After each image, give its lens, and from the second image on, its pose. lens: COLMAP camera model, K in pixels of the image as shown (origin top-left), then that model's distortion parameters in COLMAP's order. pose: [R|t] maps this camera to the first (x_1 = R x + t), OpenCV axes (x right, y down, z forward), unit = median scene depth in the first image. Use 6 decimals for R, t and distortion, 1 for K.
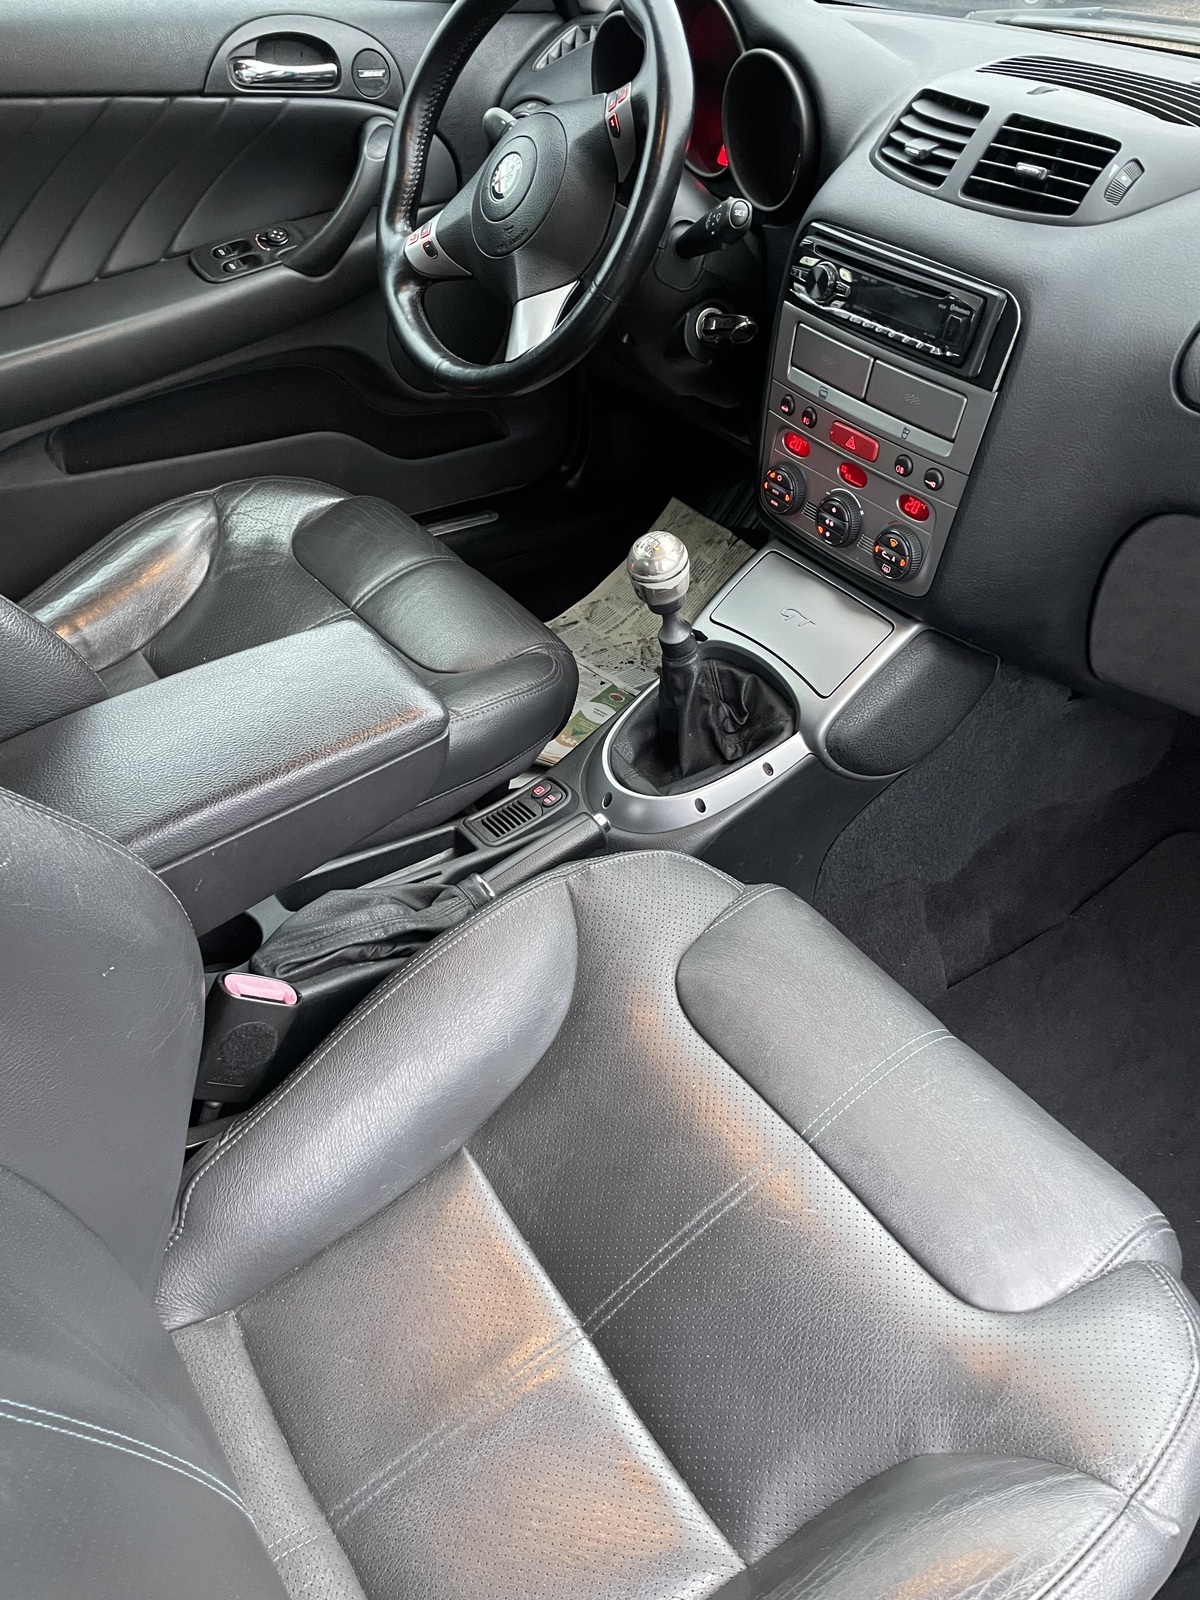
lens RADIAL K [[1195.4, 0, 591.6], [0, 1195.4, 803.9], [0, 0, 1]] dist [0.103582, -0.133774]
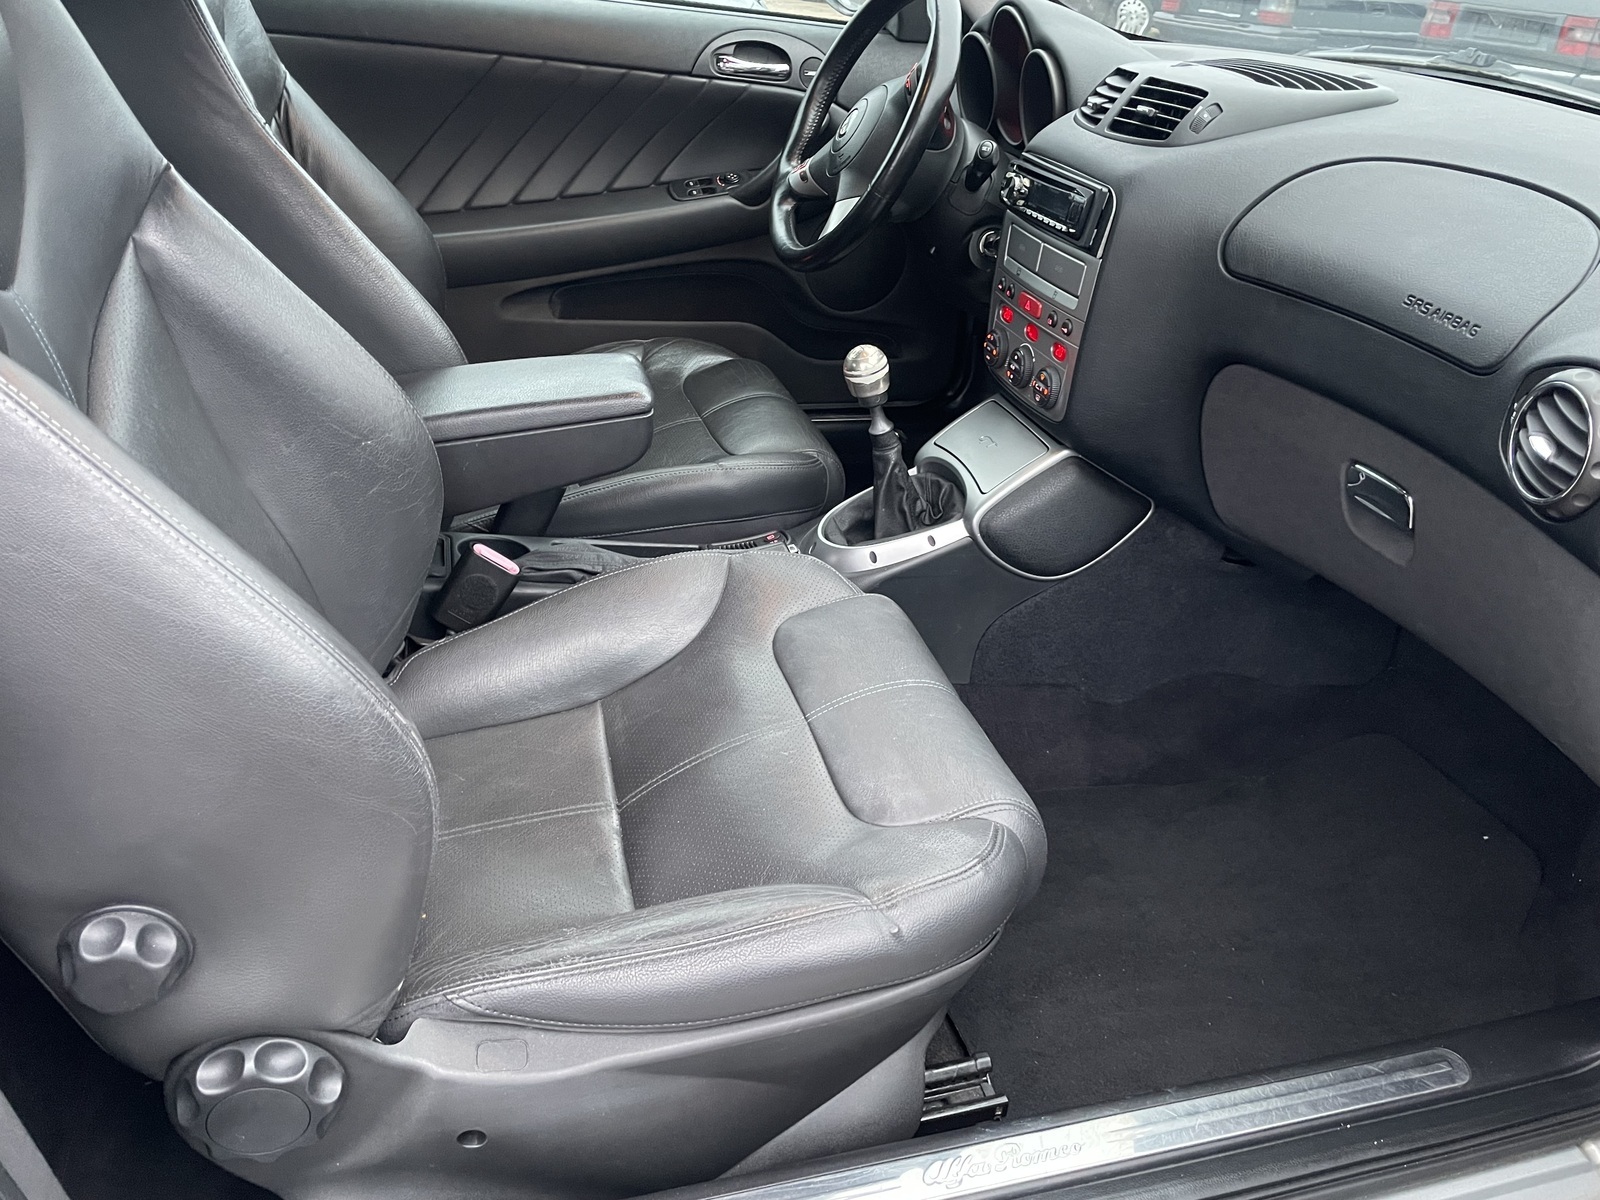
lens RADIAL K [[1195.4, 0, 820.6], [0, 1195.4, 606.0], [0, 0, 1]] dist [0.103582, -0.133774]
pose [[0.941008, 0.173444, -0.290554, 0.426050], [-0.229682, 0.957942, -0.172028, 0.290230], [0.248496, 0.228615, 0.941268, -0.227625]]
